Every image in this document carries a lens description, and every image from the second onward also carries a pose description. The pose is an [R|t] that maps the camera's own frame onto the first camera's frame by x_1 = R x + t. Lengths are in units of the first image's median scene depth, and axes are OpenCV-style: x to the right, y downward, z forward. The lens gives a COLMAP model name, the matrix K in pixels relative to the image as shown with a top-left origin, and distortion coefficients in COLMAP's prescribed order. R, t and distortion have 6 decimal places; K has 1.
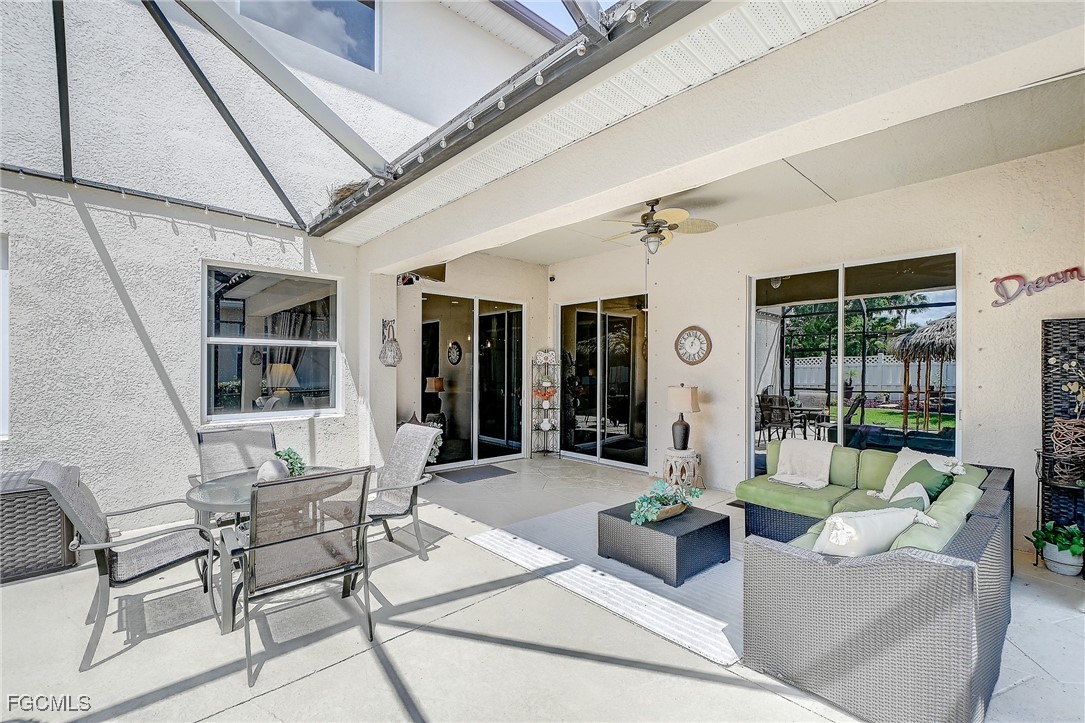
lens RADIAL K [[471.2, 0, 542.1], [0, 471.2, 367.3], [0, 0, 1]] dist [0.015121, -0.010705]
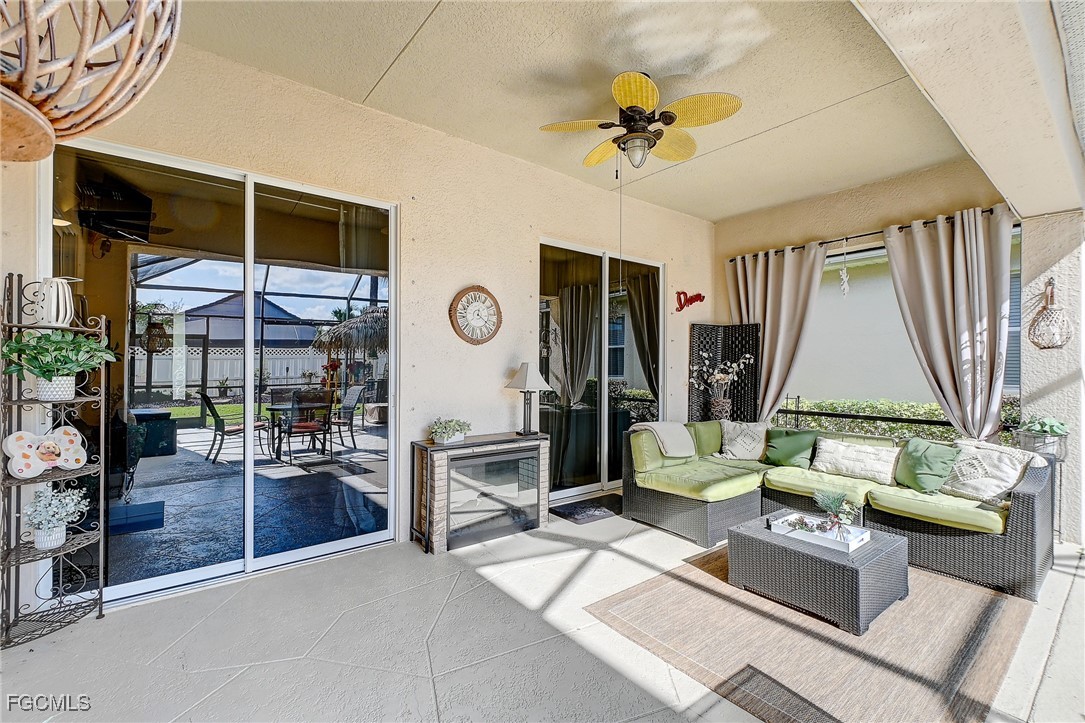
lens RADIAL K [[471.2, 0, 542.1], [0, 471.2, 367.3], [0, 0, 1]] dist [0.015121, -0.010705]
pose [[0.075878, -0.007791, 0.997087, -0.498490], [-0.005764, 0.999949, 0.008252, 0.031205], [-0.997100, -0.006373, 0.075829, 1.305464]]
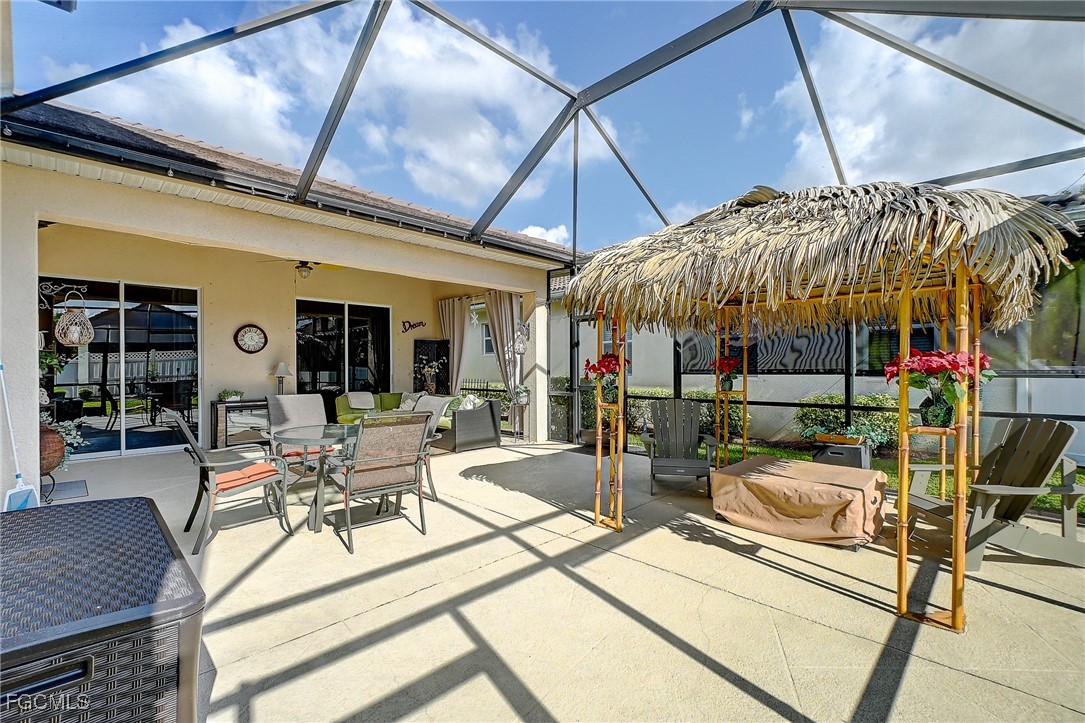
lens RADIAL K [[471.2, 0, 542.1], [0, 471.2, 367.3], [0, 0, 1]] dist [0.015121, -0.010705]
pose [[-0.046880, -0.006767, 0.998878, -1.571974], [0.002419, 0.999973, 0.006888, 0.039089], [-0.998898, 0.002739, -0.046862, 0.384493]]
